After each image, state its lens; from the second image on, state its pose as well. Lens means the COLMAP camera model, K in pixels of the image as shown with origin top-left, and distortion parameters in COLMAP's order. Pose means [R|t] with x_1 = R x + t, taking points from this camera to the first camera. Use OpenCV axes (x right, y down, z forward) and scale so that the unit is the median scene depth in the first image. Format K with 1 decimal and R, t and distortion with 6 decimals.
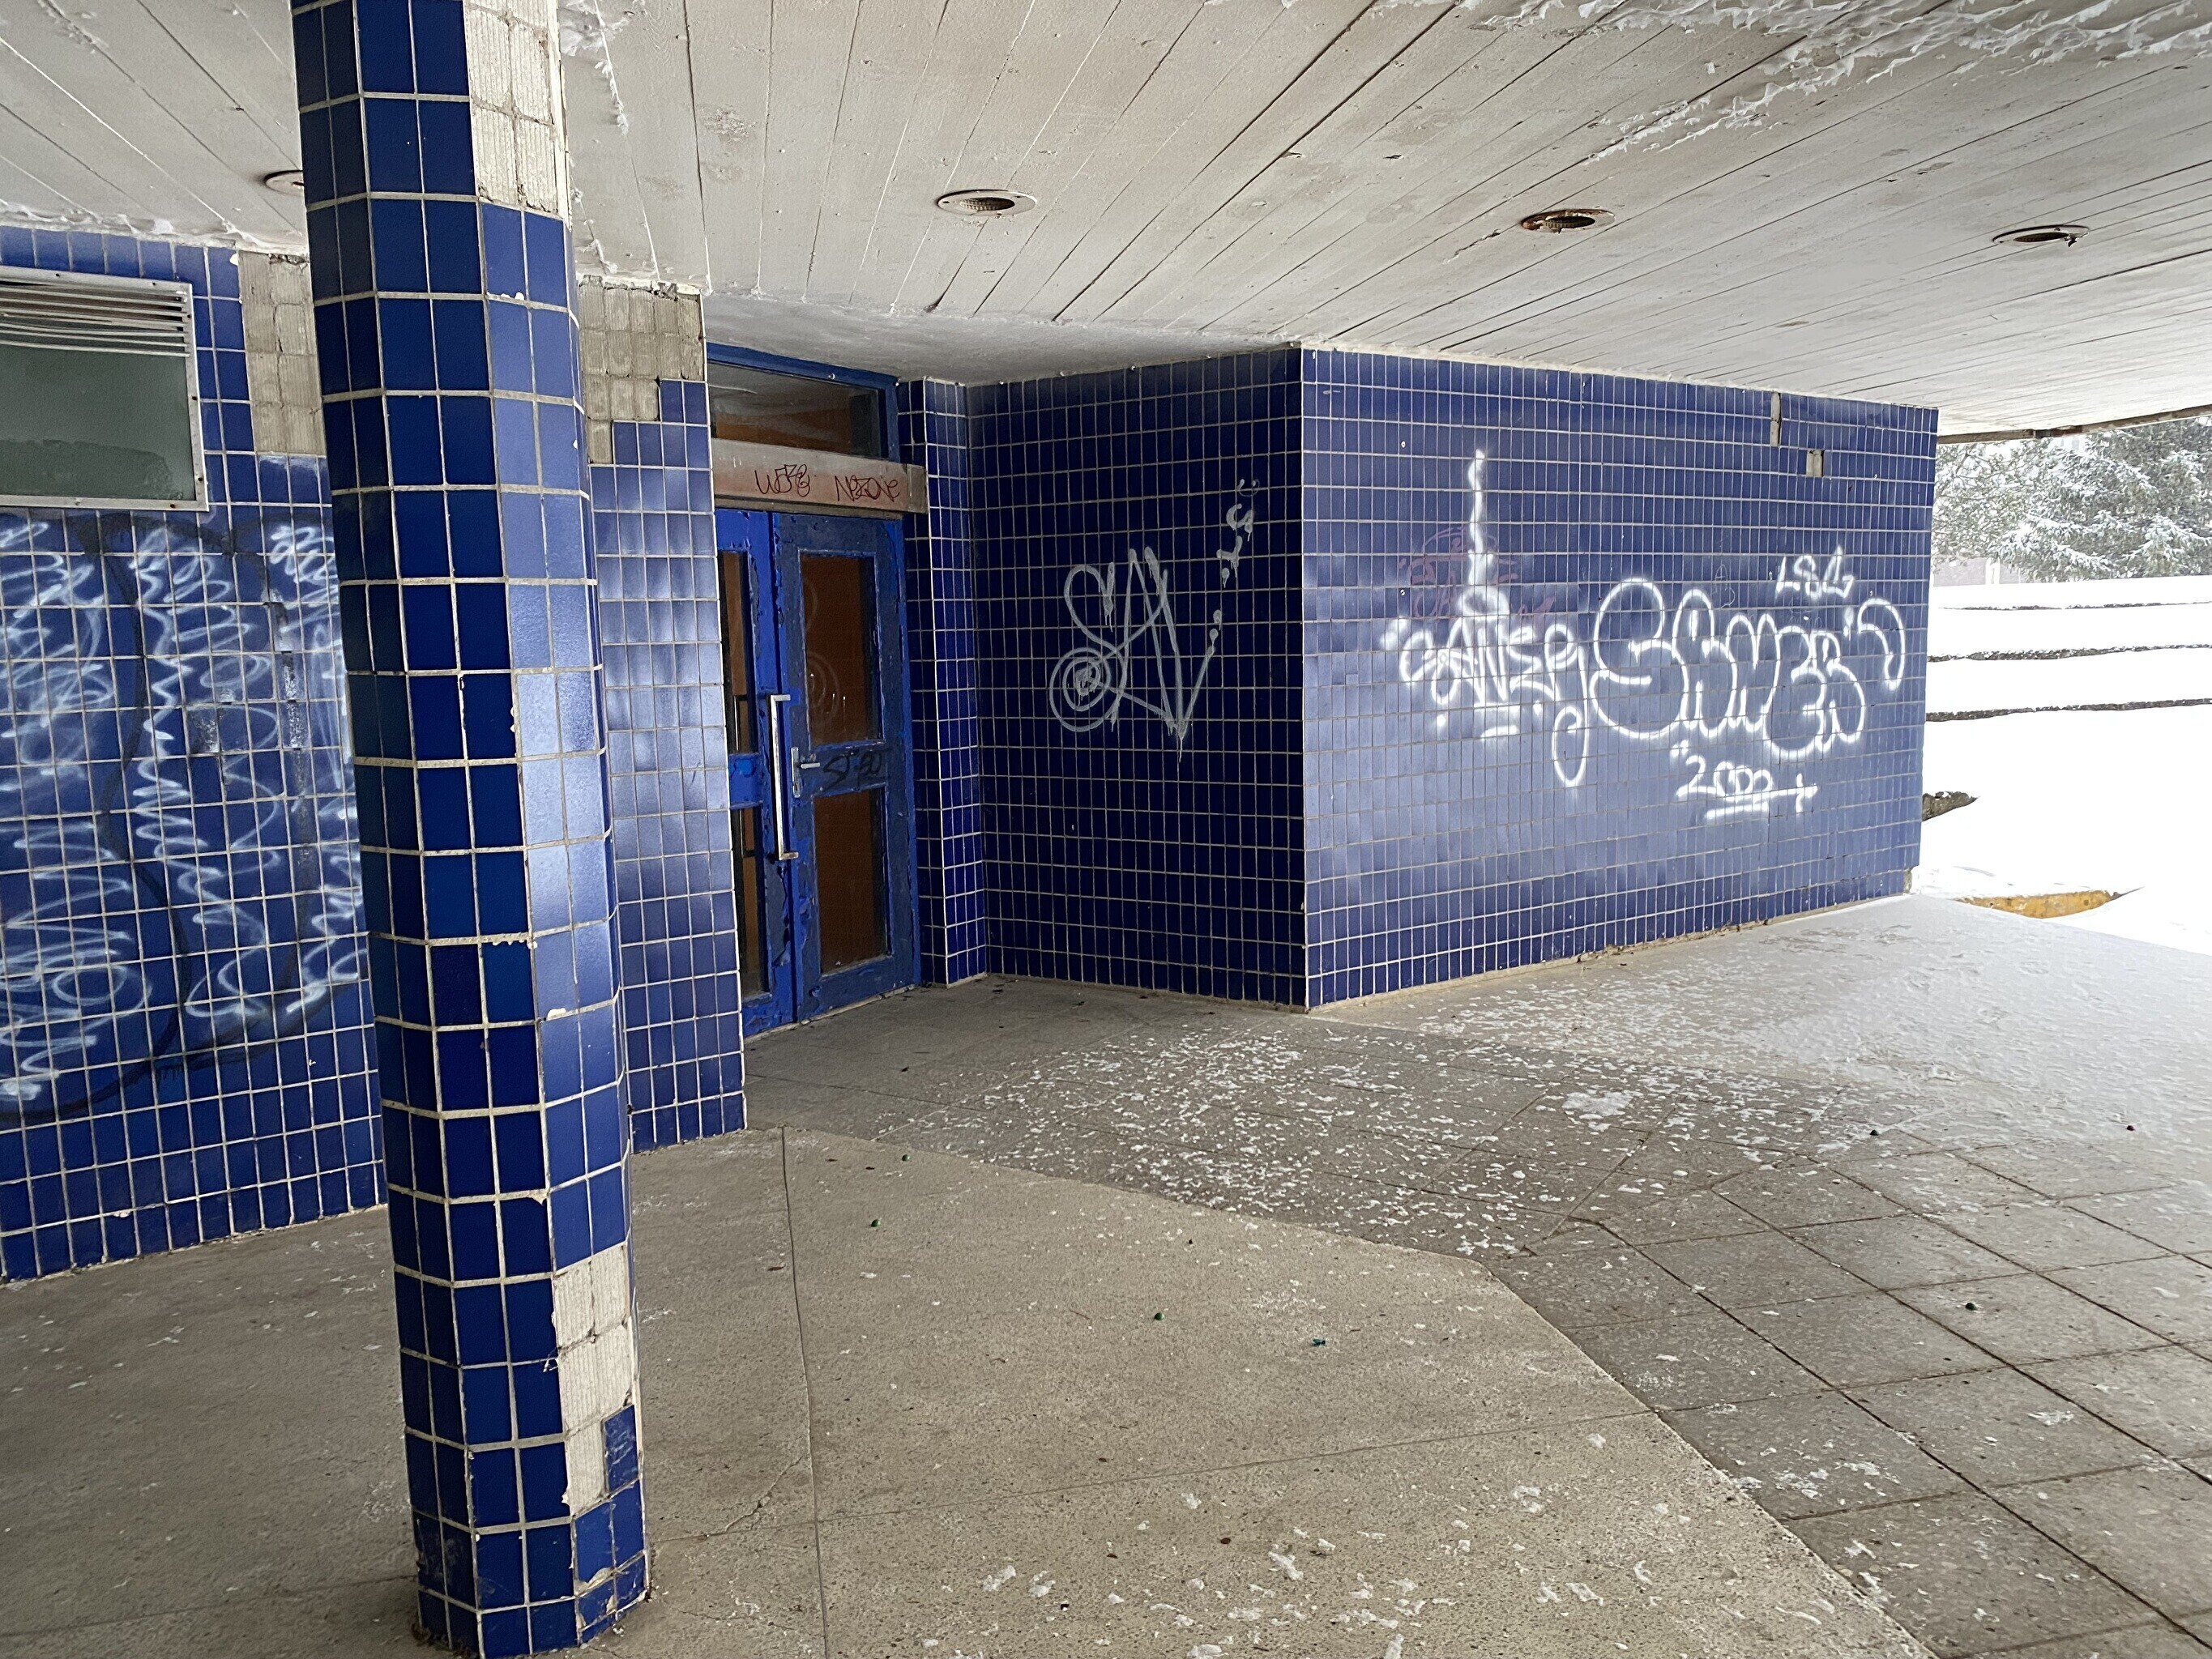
lens RADIAL K [[1651.2, 0, 1113.0], [0, 1651.2, 817.9], [0, 0, 1]] dist [0.006397, -0.013153]
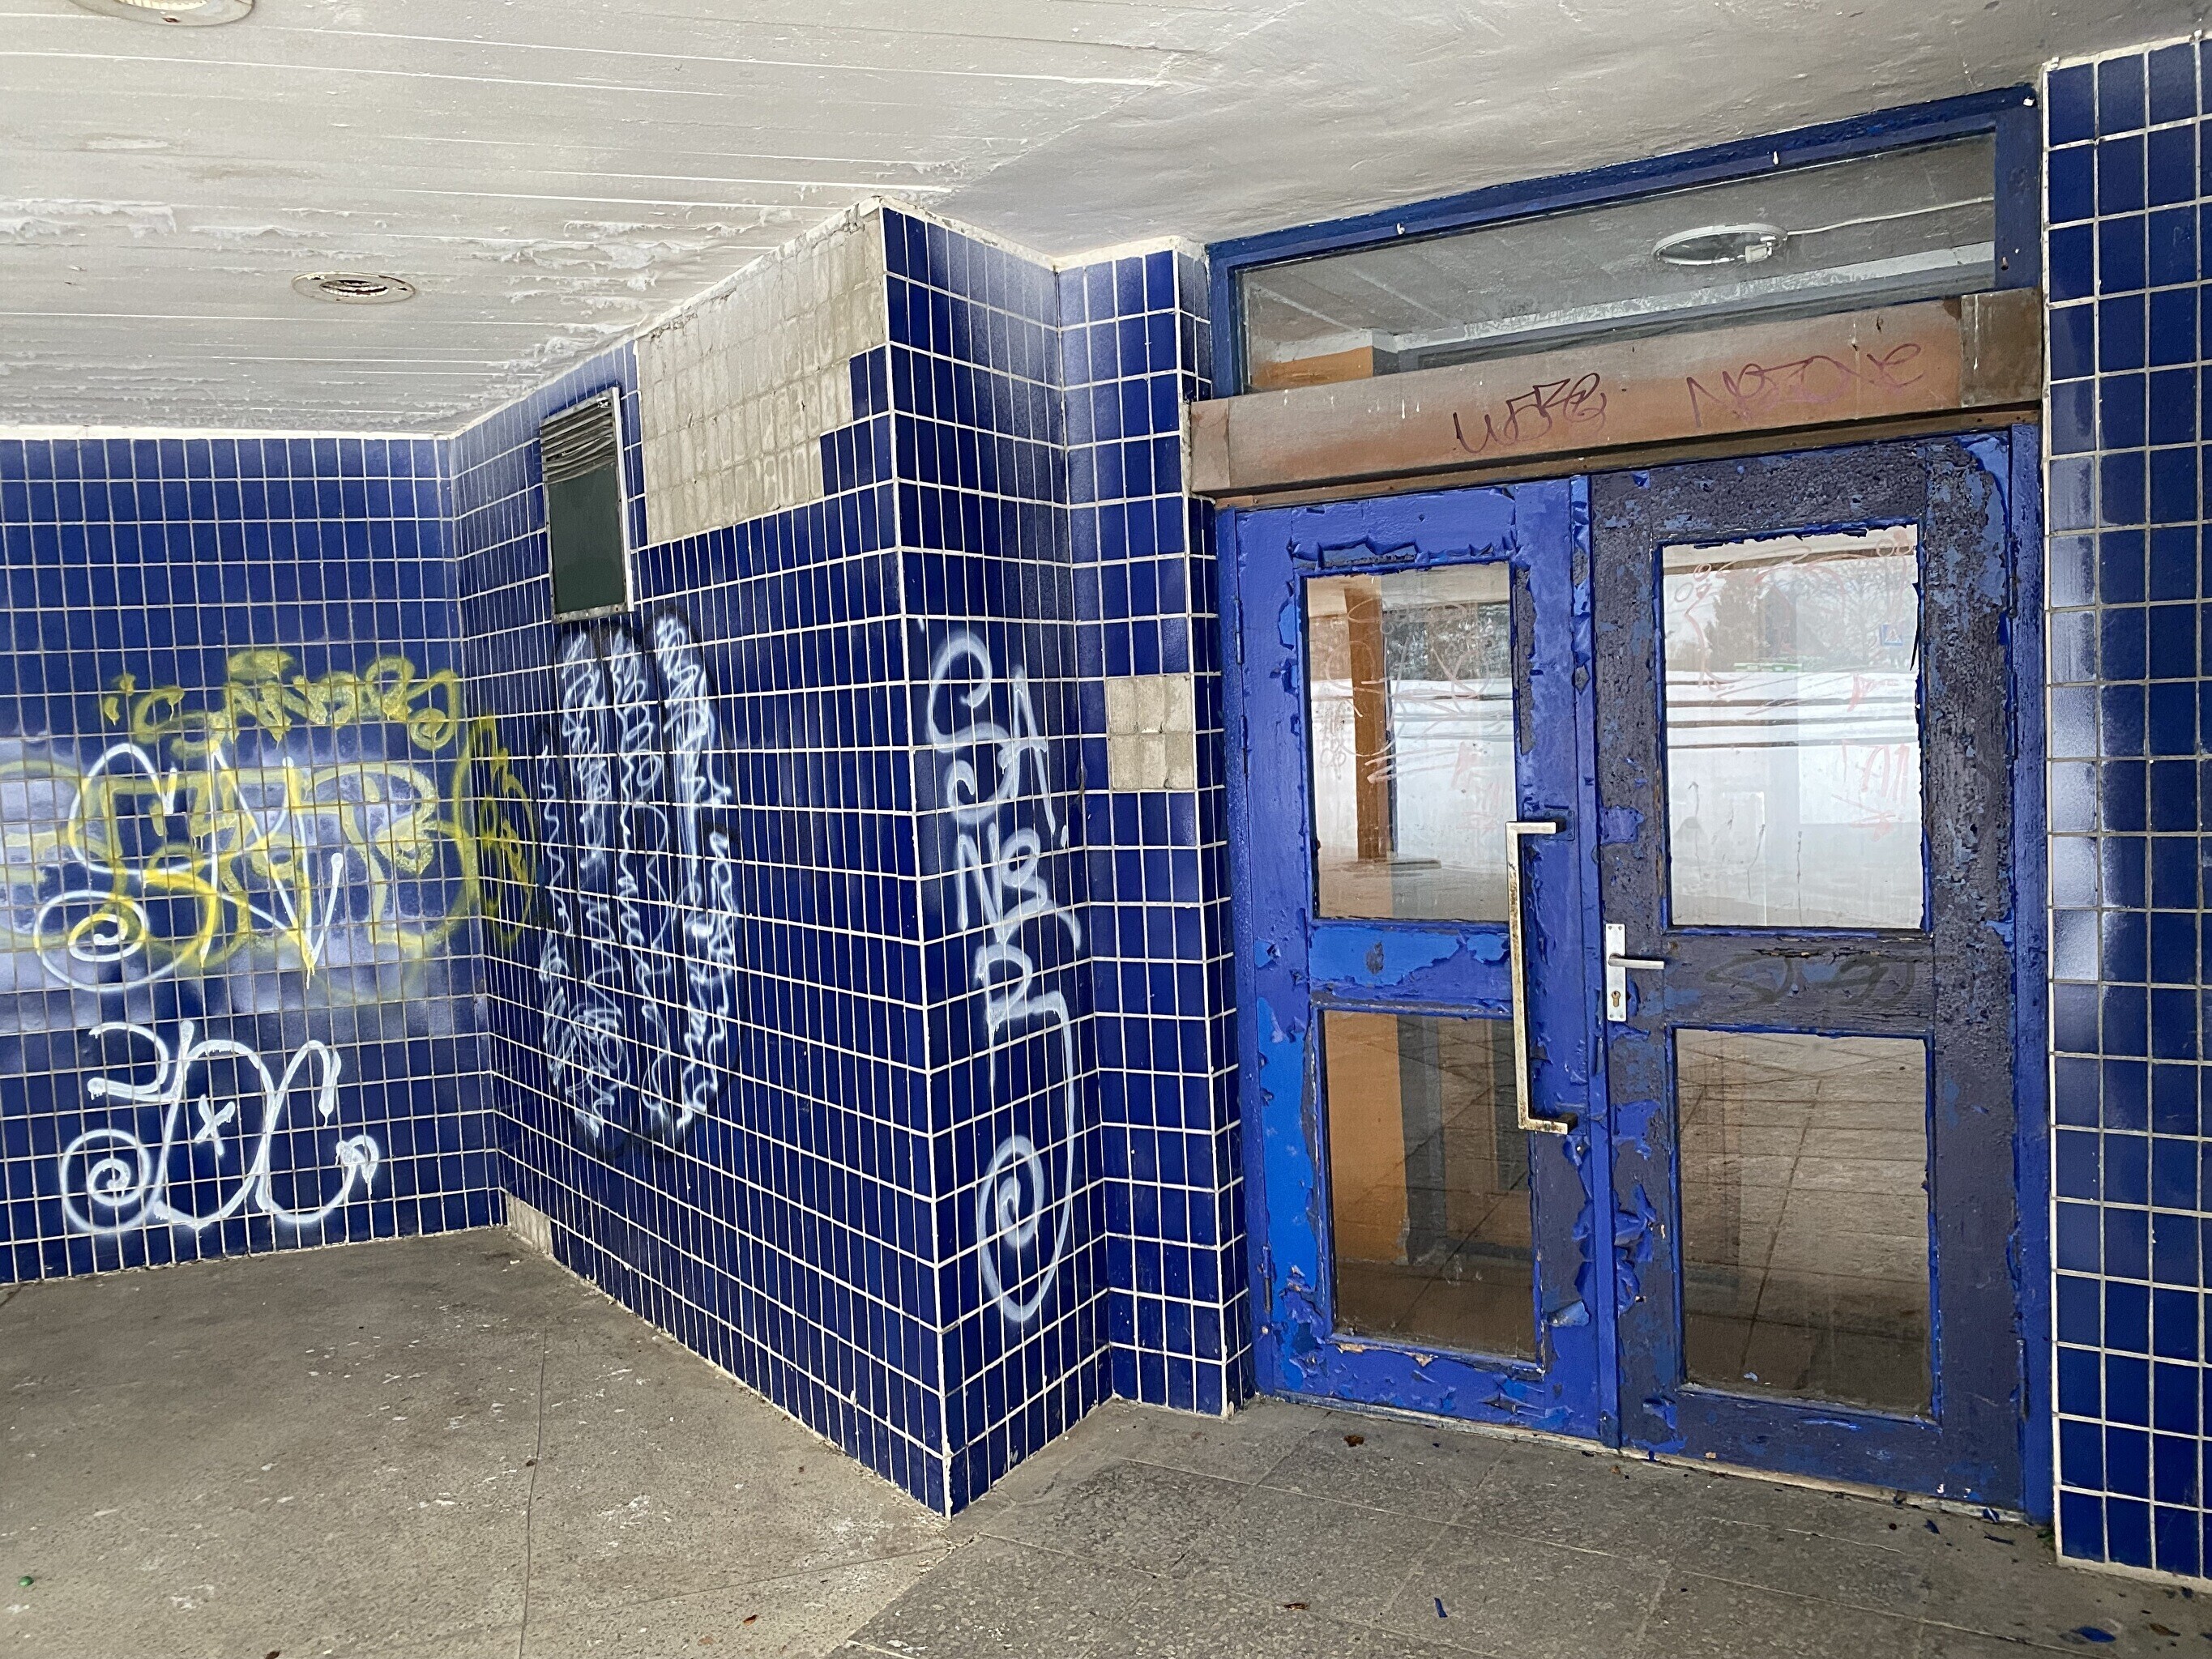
lens RADIAL K [[1651.2, 0, 1113.0], [0, 1651.2, 817.9], [0, 0, 1]] dist [0.006397, -0.013153]
pose [[0.064246, 0.084264, -0.994370, 0.473252], [-0.069547, 0.994384, 0.079771, -0.160482], [0.995508, 0.064030, 0.069746, 1.222206]]
